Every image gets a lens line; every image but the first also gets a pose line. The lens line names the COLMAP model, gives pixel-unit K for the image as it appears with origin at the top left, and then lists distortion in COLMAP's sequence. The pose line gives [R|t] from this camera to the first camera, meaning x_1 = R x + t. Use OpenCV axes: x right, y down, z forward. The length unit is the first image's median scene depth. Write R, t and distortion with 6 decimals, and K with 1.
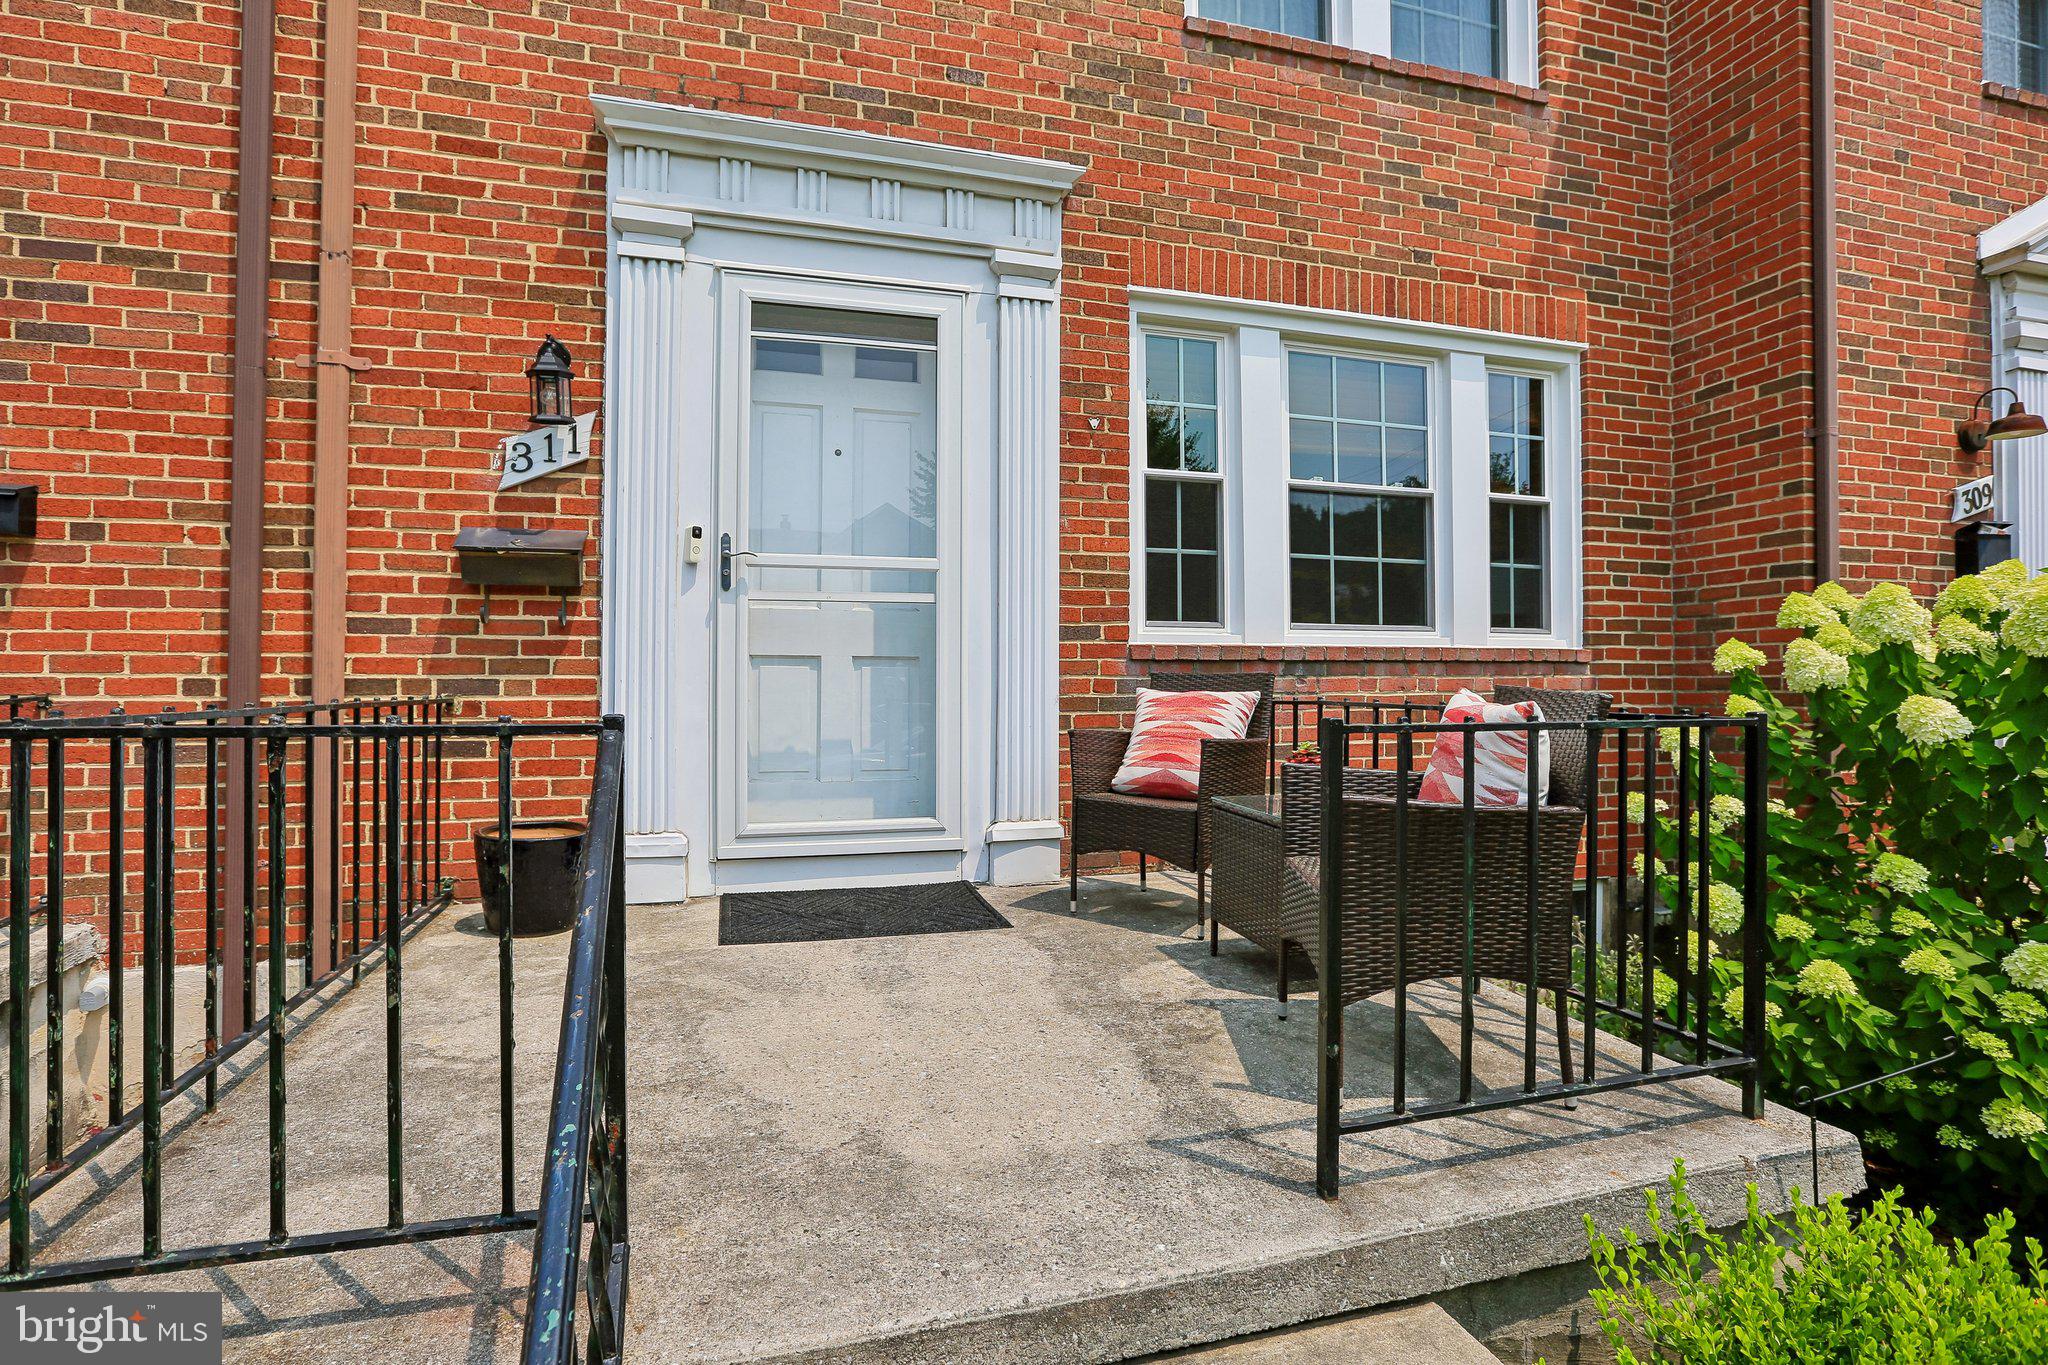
lens RADIAL K [[1004.8, 0, 1033.6], [0, 1004.8, 641.9], [0, 0, 1]] dist [-0.017249, 0.004701]
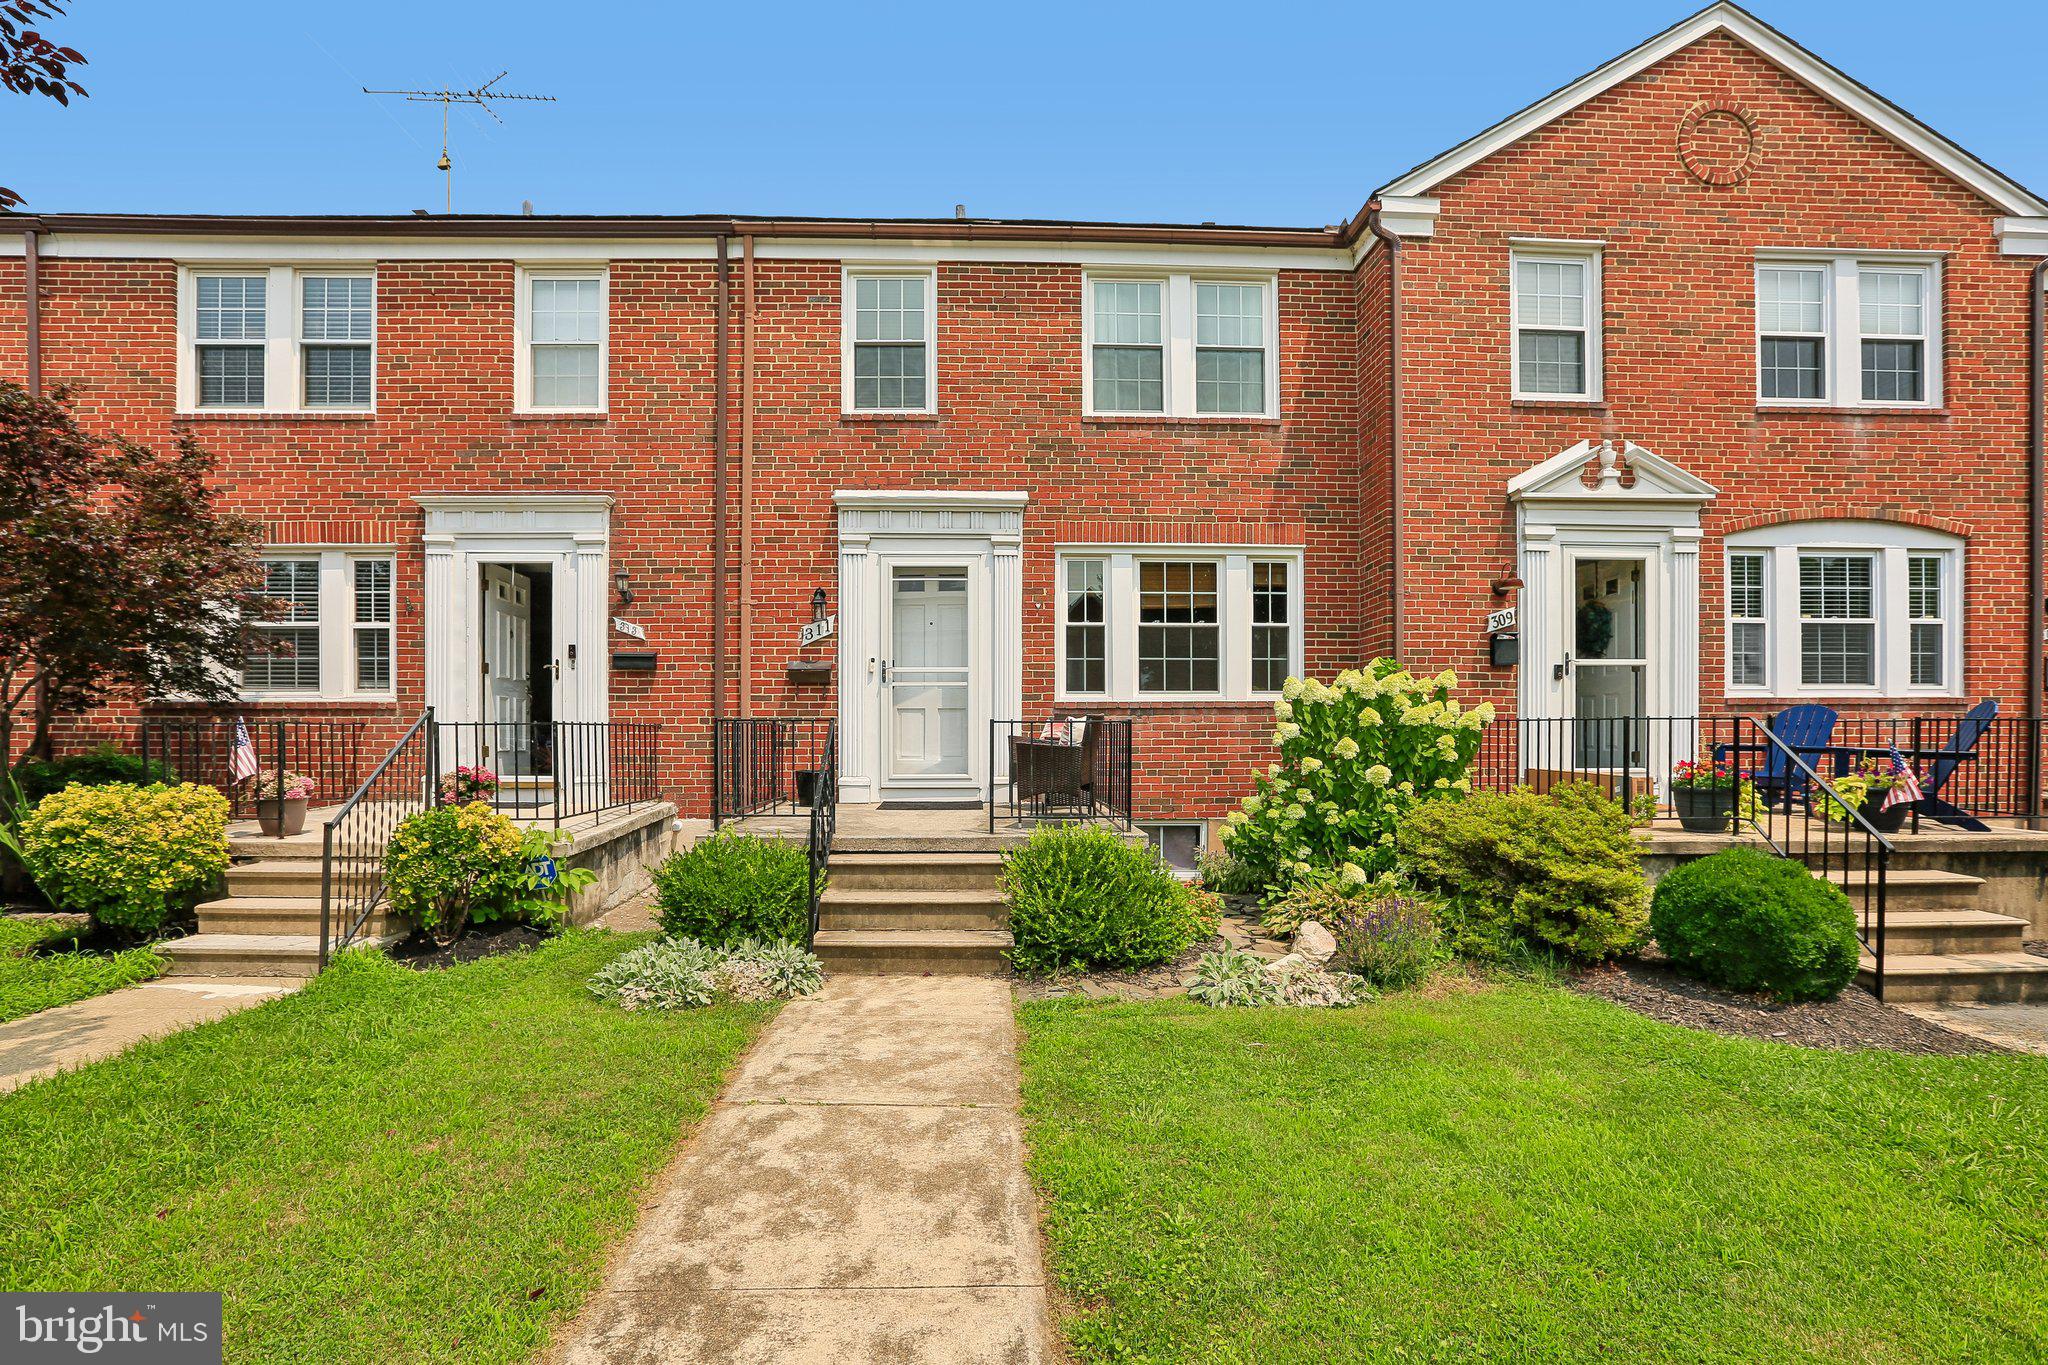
lens RADIAL K [[943.8, 0, 1021.7], [0, 943.8, 685.3], [0, 0, 1]] dist [-0.037226, 0.000878]
pose [[0.970149, -0.015932, -0.241986, 0.582076], [0.013006, 0.999822, -0.013687, -0.006817], [0.242161, 0.010131, 0.970183, -1.174927]]
